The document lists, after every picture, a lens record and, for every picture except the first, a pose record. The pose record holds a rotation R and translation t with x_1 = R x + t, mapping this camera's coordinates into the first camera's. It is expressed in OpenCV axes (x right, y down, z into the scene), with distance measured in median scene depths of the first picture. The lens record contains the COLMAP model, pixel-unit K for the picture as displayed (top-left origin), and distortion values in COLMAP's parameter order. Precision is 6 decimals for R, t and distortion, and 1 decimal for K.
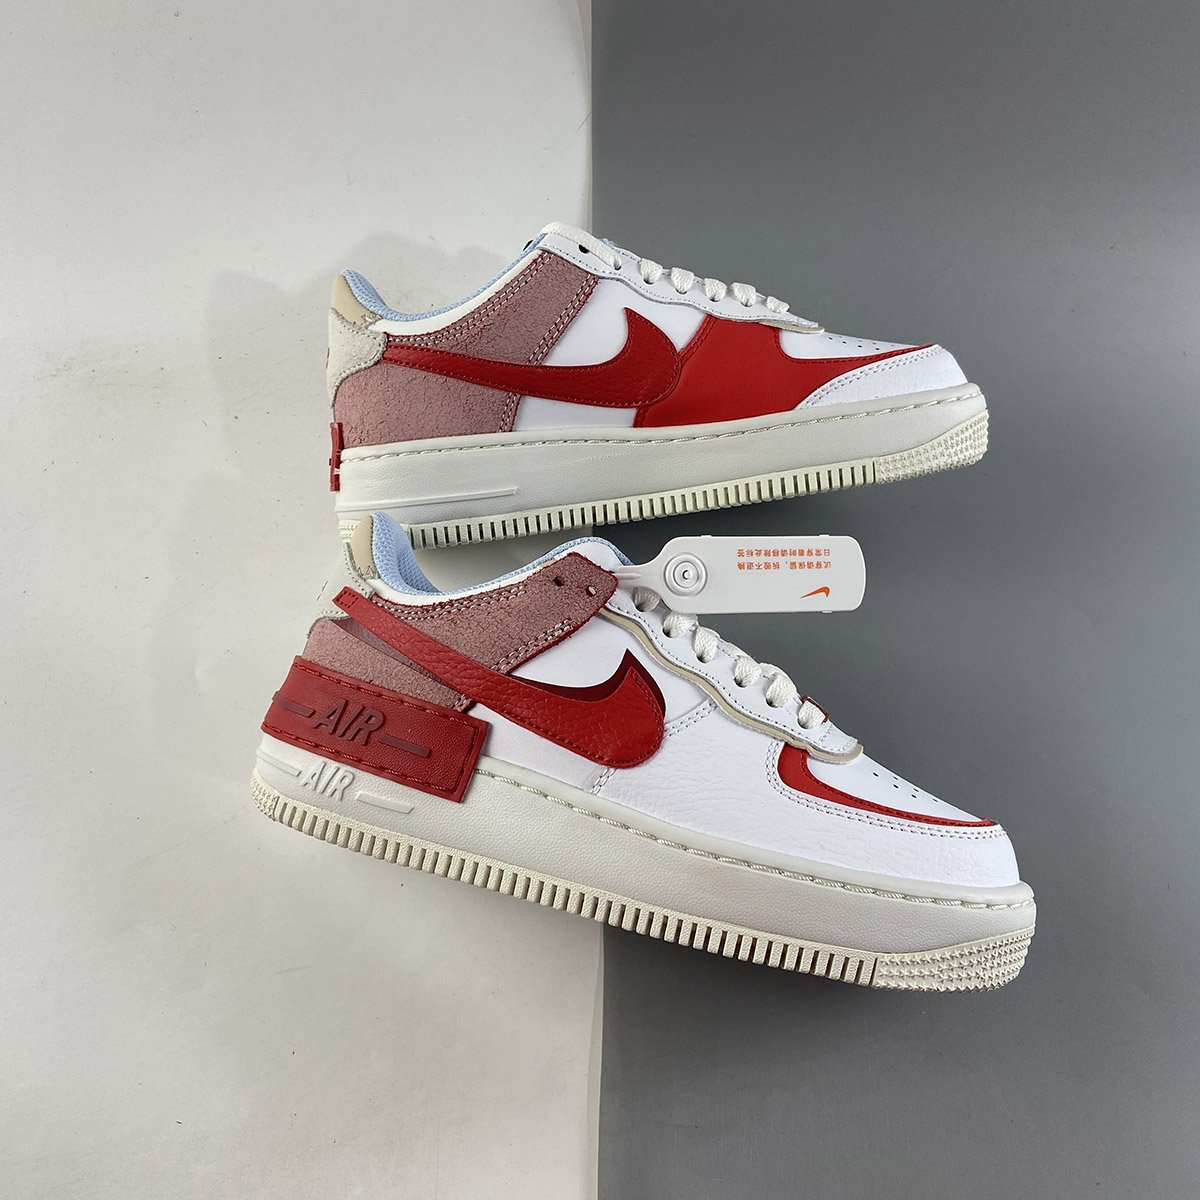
lens RADIAL K [[1281.6, 0, 604.2], [0, 1281.6, 593.3], [0, 0, 1]] dist [0.087931, 0.000000]
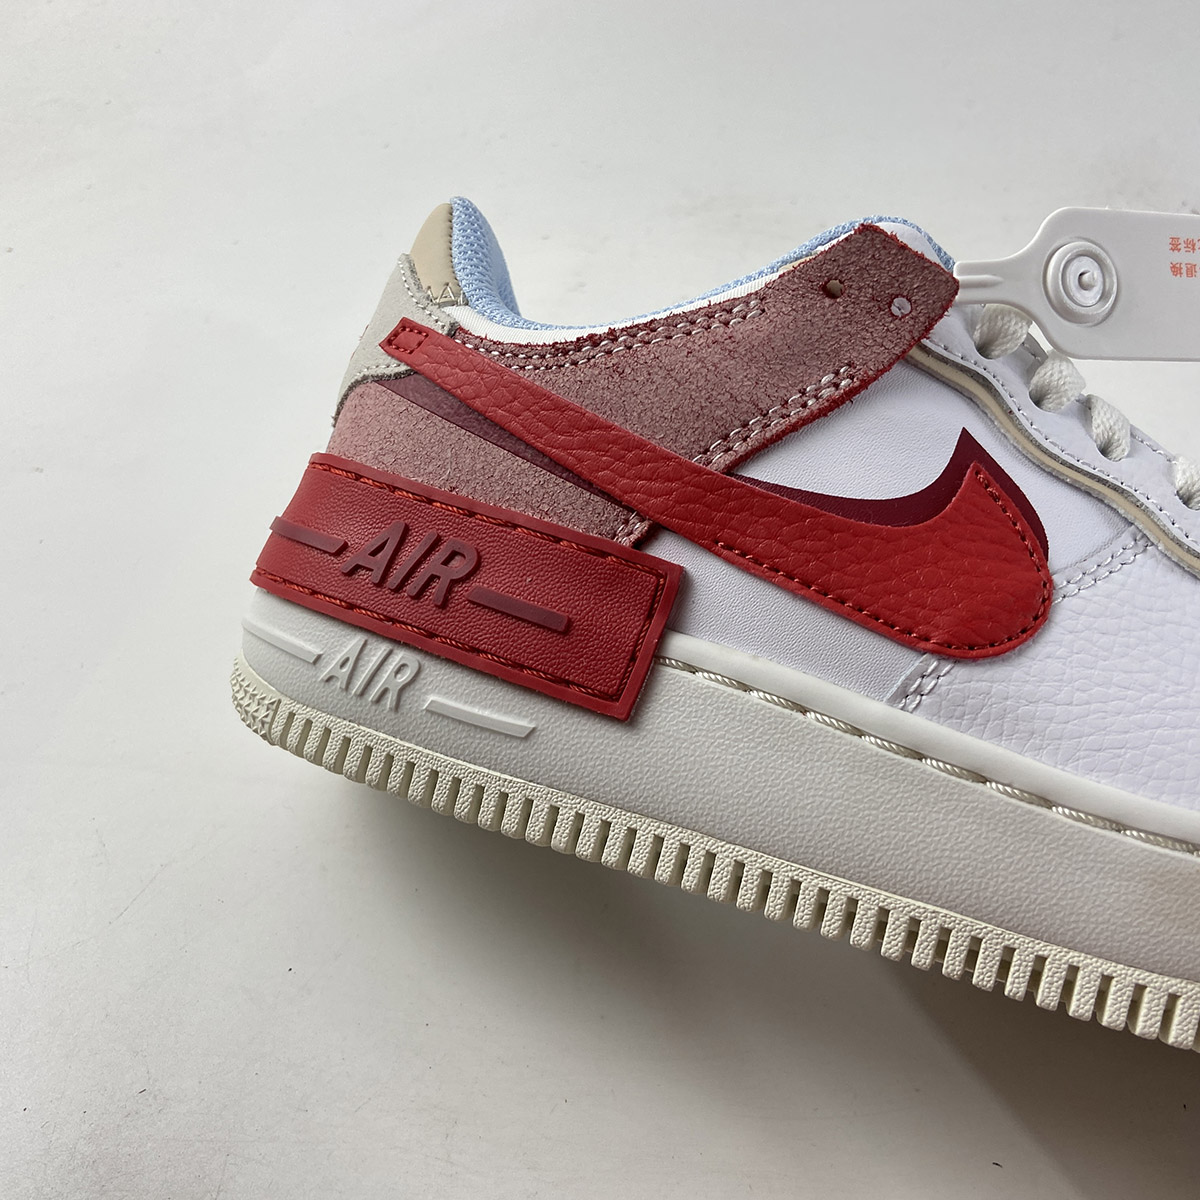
lens RADIAL K [[1281.6, 0, 597.6], [0, 1281.6, 607.0], [0, 0, 1]] dist [0.087931, 0.000000]
pose [[0.999539, 0.024240, -0.018280, -0.114884], [-0.023071, 0.997831, 0.061654, 0.085708], [0.019735, -0.061203, 0.997930, 0.487721]]
